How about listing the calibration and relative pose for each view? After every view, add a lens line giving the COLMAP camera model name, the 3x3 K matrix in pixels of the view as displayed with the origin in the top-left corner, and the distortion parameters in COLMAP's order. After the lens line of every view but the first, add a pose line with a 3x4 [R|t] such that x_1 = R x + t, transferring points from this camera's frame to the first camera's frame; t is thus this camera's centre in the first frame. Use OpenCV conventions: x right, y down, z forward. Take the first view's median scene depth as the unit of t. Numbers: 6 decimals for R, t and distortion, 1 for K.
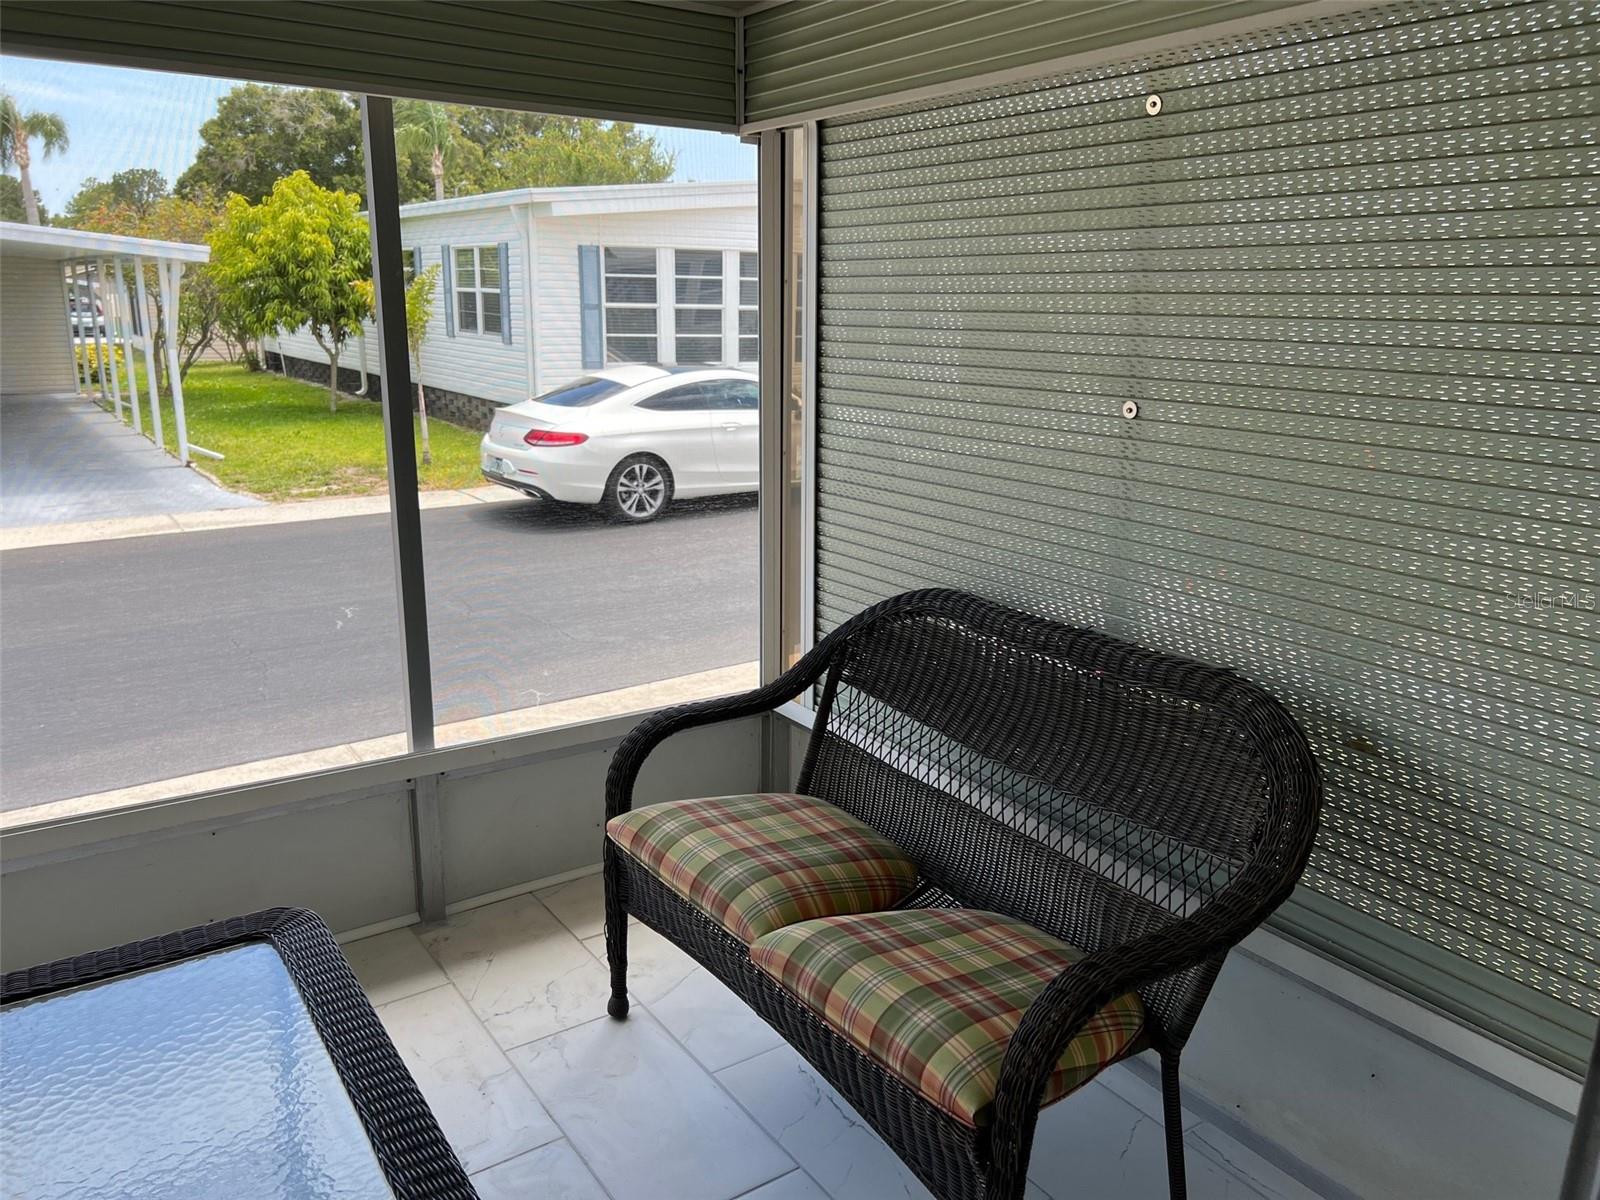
lens RADIAL K [[1209.0, 0, 799.5], [0, 1209.0, 632.7], [0, 0, 1]] dist [0.006924, 0.002507]
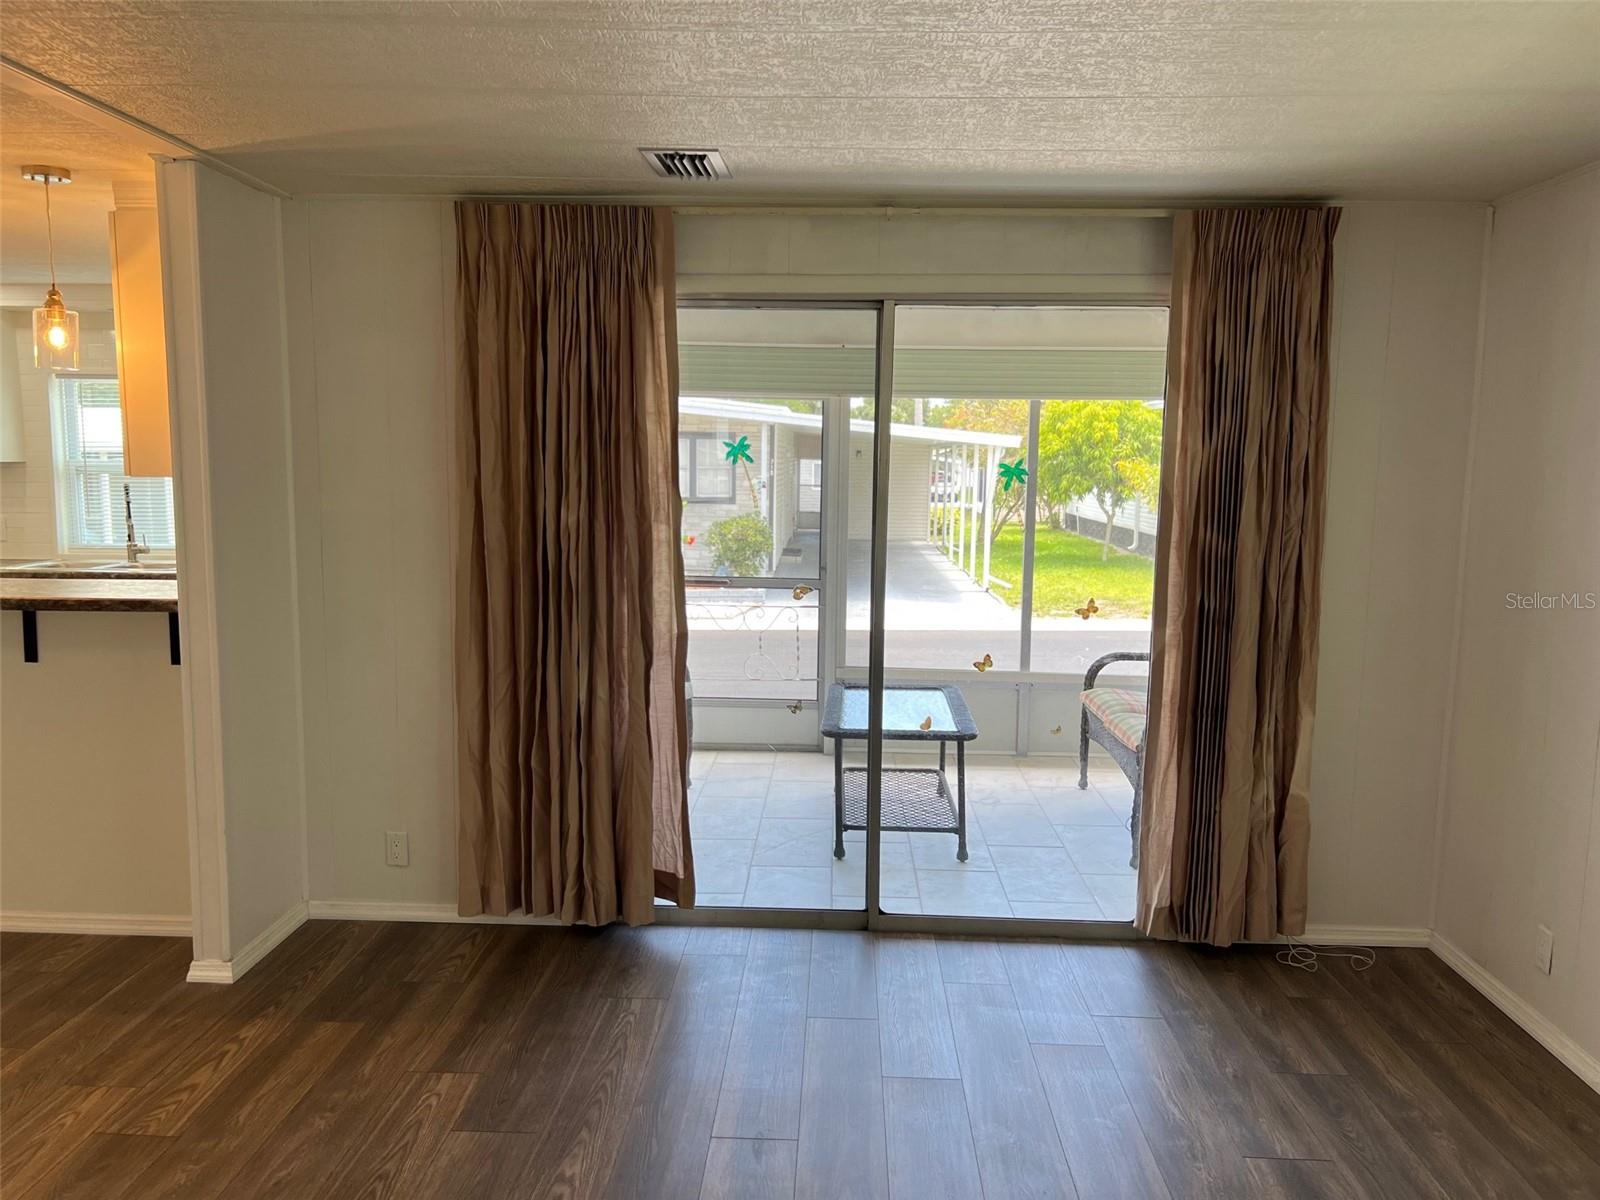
lens RADIAL K [[1213.8, 0, 797.7], [0, 1213.8, 615.4], [0, 0, 1]] dist [0.077652, -0.089998]
pose [[0.803182, 0.068064, -0.591833, 0.106406], [-0.156145, 0.982772, -0.098882, 0.044478], [0.574906, 0.171832, 0.799973, -0.166401]]
